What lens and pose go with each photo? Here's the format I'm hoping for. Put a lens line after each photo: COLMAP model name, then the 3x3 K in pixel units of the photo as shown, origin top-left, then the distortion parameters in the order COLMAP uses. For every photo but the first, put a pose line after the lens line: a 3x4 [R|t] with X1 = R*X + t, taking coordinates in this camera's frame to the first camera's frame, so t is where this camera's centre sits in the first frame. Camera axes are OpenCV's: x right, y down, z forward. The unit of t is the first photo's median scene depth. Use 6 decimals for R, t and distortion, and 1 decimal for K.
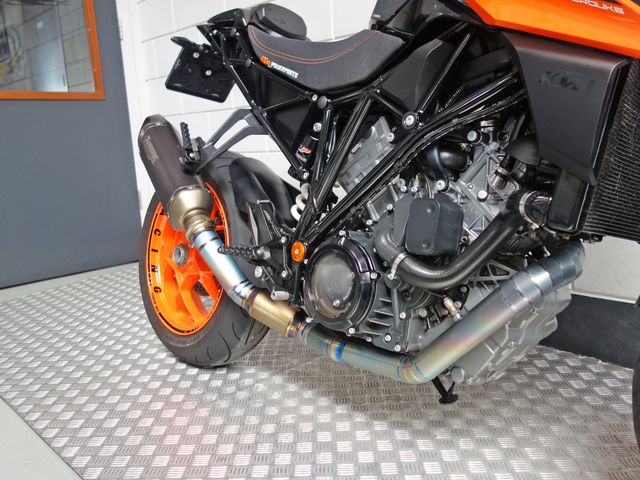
lens RADIAL K [[566.3, 0, 320.0], [0, 566.3, 240.0], [0, 0, 1]] dist [-0.000009, 0.000494]
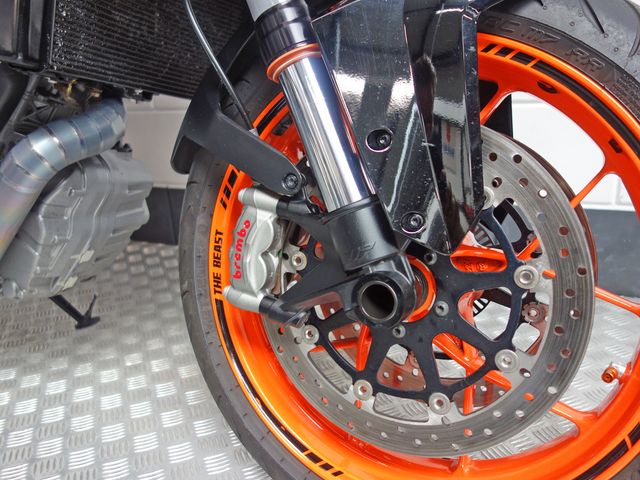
lens RADIAL K [[566.3, 0, 320.0], [0, 566.3, 240.0], [0, 0, 1]] dist [-0.000009, 0.000494]
pose [[0.931770, -0.118654, 0.343112, 0.290862], [0.078496, 0.988572, 0.128698, 0.078937], [-0.354462, -0.092984, 0.930436, 0.096712]]
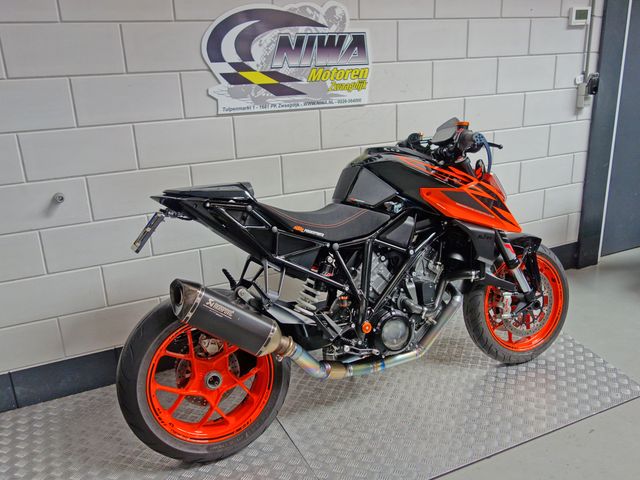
lens RADIAL K [[566.3, 0, 320.0], [0, 566.3, 240.0], [0, 0, 1]] dist [-0.000009, 0.000494]
pose [[0.315668, -0.254144, 0.914202, -1.549956], [0.194286, 0.960363, 0.199891, -0.595723], [-0.928766, 0.114517, 0.352532, 0.389236]]
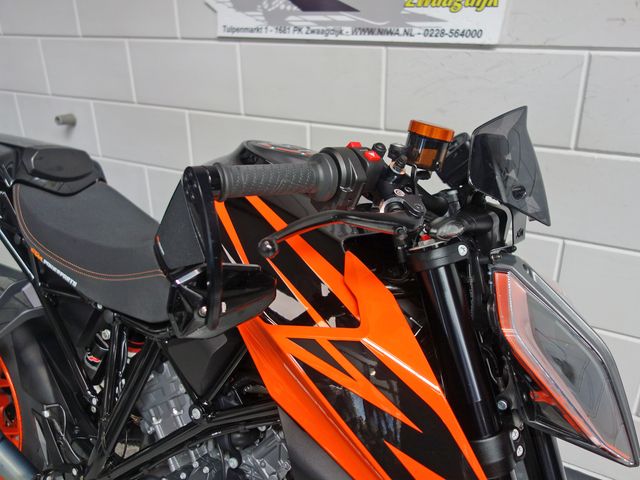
lens RADIAL K [[566.3, 0, 320.0], [0, 566.3, 240.0], [0, 0, 1]] dist [-0.000009, 0.000494]
pose [[0.965932, -0.062708, 0.251083, 0.103901], [0.011416, 0.979580, 0.200730, -0.506728], [-0.258543, -0.191025, 0.946924, 0.084787]]
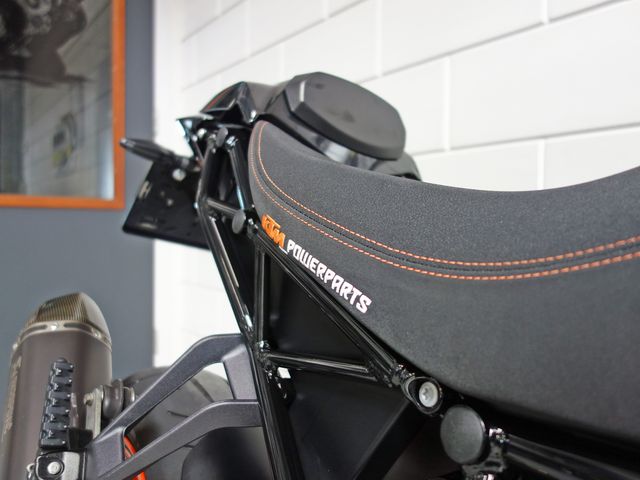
lens RADIAL K [[566.3, 0, 320.0], [0, 566.3, 240.0], [0, 0, 1]] dist [-0.000009, 0.000494]
pose [[0.987771, 0.064128, -0.142112, -0.025294], [-0.085566, 0.984932, -0.150290, -0.267246], [0.130333, 0.160612, 0.978375, 0.697843]]
